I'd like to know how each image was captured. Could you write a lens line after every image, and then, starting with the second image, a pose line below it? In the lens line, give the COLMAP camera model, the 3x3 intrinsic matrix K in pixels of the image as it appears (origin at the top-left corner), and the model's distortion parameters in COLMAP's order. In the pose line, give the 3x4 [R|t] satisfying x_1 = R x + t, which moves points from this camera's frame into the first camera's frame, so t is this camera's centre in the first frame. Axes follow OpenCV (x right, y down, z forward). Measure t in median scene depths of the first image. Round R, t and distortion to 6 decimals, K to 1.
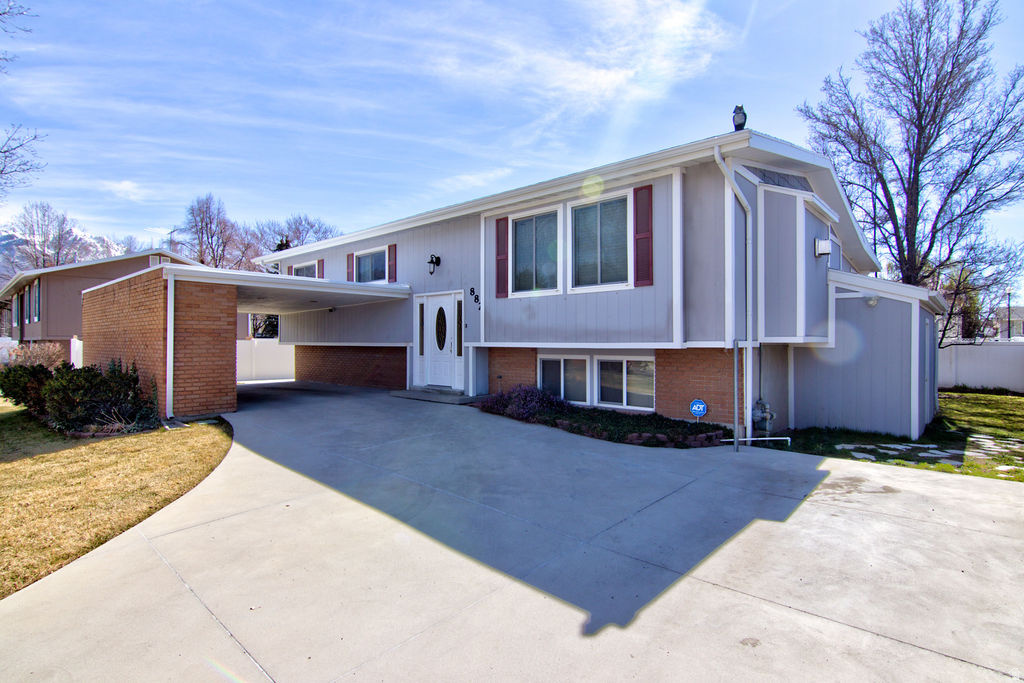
lens RADIAL K [[515.6, 0, 512.0], [0, 515.6, 341.5], [0, 0, 1]] dist [-0.001124, -0.000798]
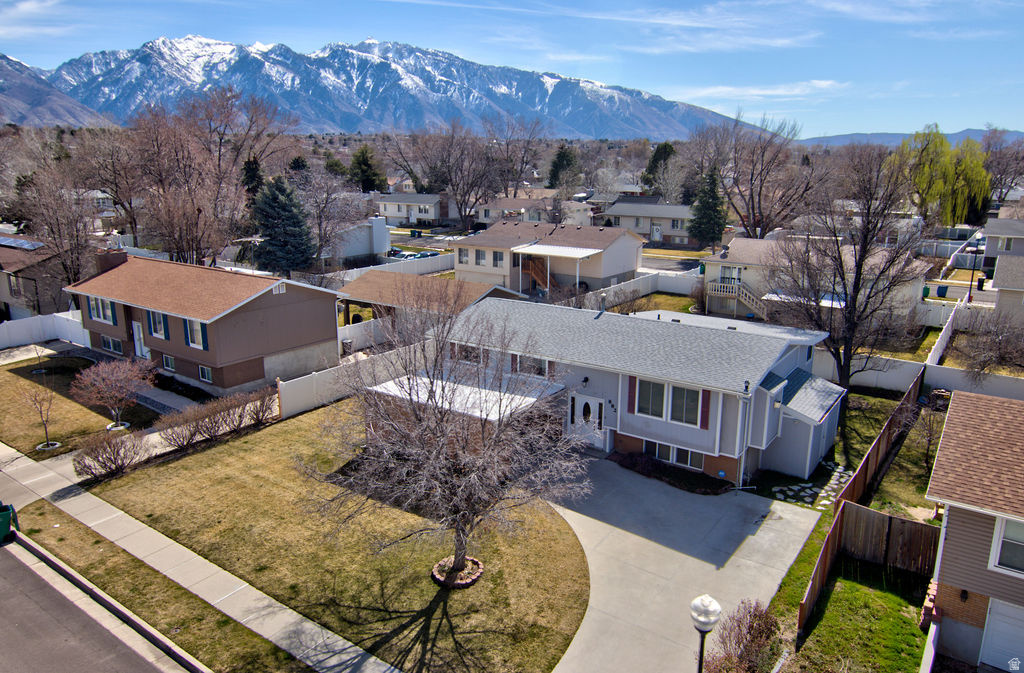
lens RADIAL K [[704.8, 0, 512.0], [0, 704.8, 336.5], [0, 0, 1]] dist [-0.000219, -0.000230]
pose [[0.993217, -0.024541, 0.113653, -0.797512], [-0.003536, 0.970646, 0.240488, -1.049407], [-0.116218, -0.239259, 0.963975, -1.571006]]
